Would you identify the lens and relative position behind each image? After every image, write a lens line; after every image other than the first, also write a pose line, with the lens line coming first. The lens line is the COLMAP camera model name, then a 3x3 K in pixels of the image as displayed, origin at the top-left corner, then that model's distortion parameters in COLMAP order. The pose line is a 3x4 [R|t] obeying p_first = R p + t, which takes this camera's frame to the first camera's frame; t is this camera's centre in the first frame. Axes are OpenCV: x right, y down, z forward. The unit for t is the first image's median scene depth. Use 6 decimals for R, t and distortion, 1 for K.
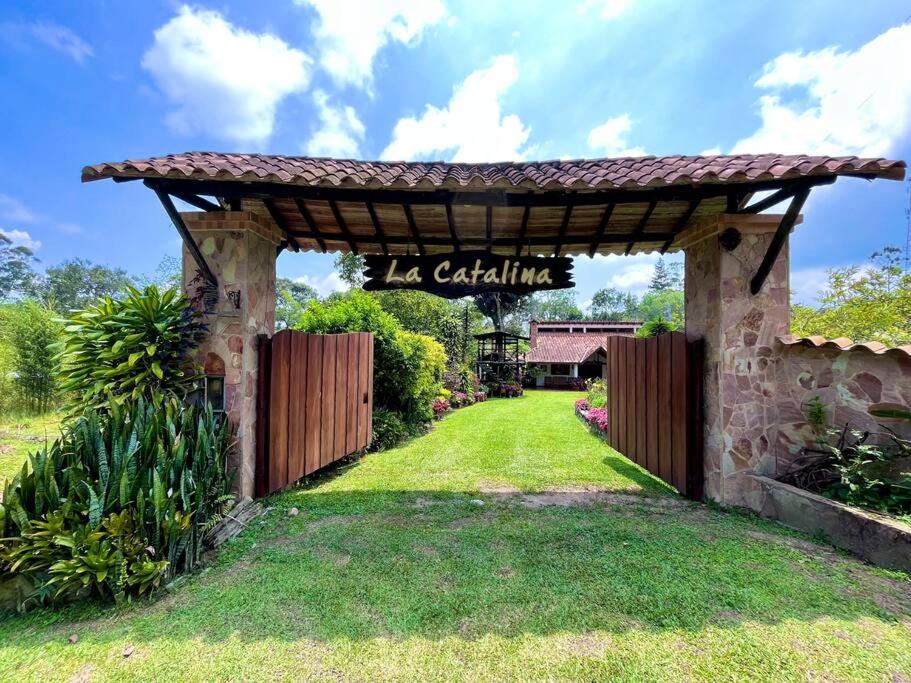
lens RADIAL K [[365.8, 0, 455.5], [0, 365.8, 341.5], [0, 0, 1]] dist [-0.010287, 0.000034]
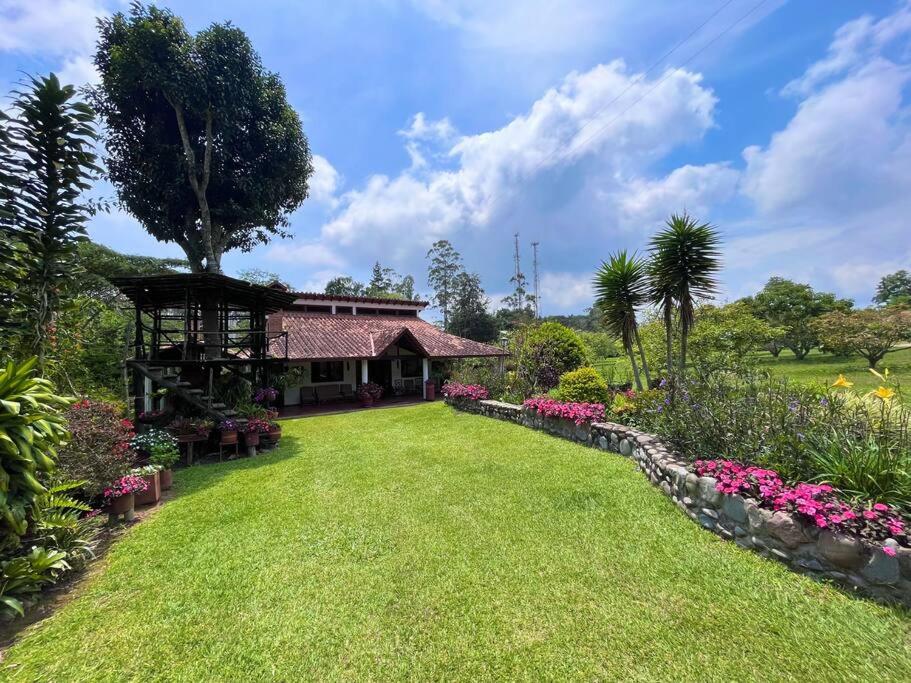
lens RADIAL K [[365.8, 0, 455.5], [0, 365.8, 341.5], [0, 0, 1]] dist [-0.010287, 0.000034]
pose [[0.725024, -0.008838, 0.688667, 0.039615], [0.018431, 0.999809, -0.006574, 0.039446], [-0.688477, 0.017459, 0.725048, 0.489695]]
